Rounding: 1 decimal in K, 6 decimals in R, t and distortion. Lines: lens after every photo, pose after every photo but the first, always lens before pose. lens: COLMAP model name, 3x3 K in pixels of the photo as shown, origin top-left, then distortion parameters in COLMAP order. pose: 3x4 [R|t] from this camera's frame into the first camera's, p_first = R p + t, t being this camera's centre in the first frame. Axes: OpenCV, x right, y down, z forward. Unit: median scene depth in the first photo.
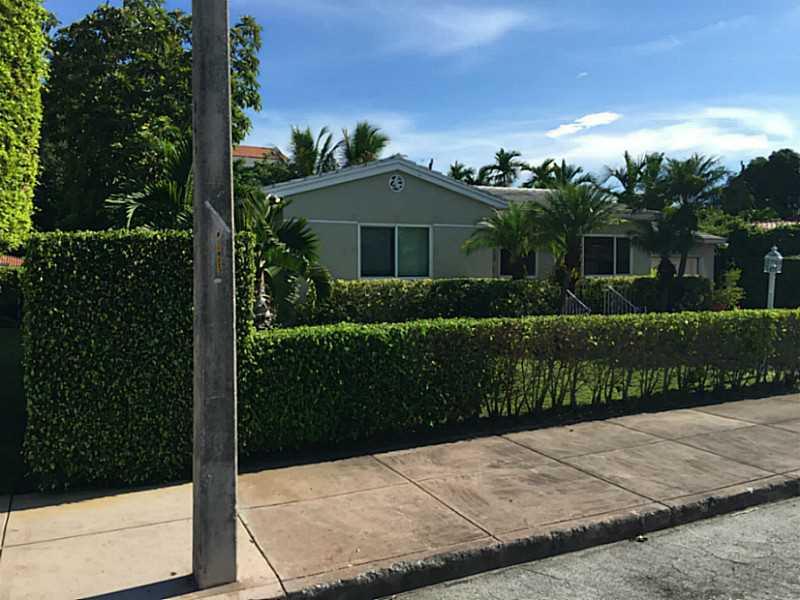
lens RADIAL K [[679.2, 0, 400.0], [0, 679.2, 300.0], [0, 0, 1]] dist [0.079495, -0.140479]
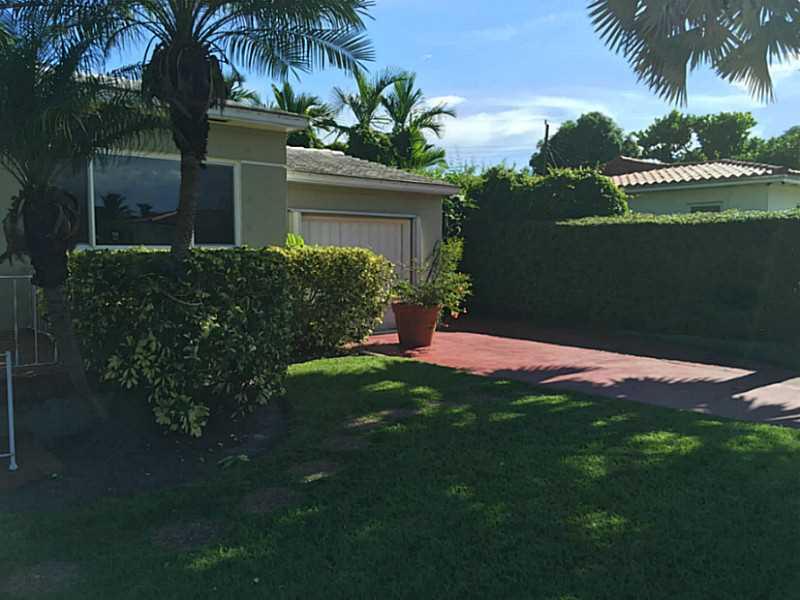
lens RADIAL K [[672.6, 0, 400.0], [0, 672.6, 300.0], [0, 0, 1]] dist [0.072799, 0.000875]
pose [[0.976095, -0.009750, 0.217125, 0.118183], [0.002169, 0.999381, 0.035126, -0.005712], [-0.217333, -0.033815, 0.975512, 0.179537]]
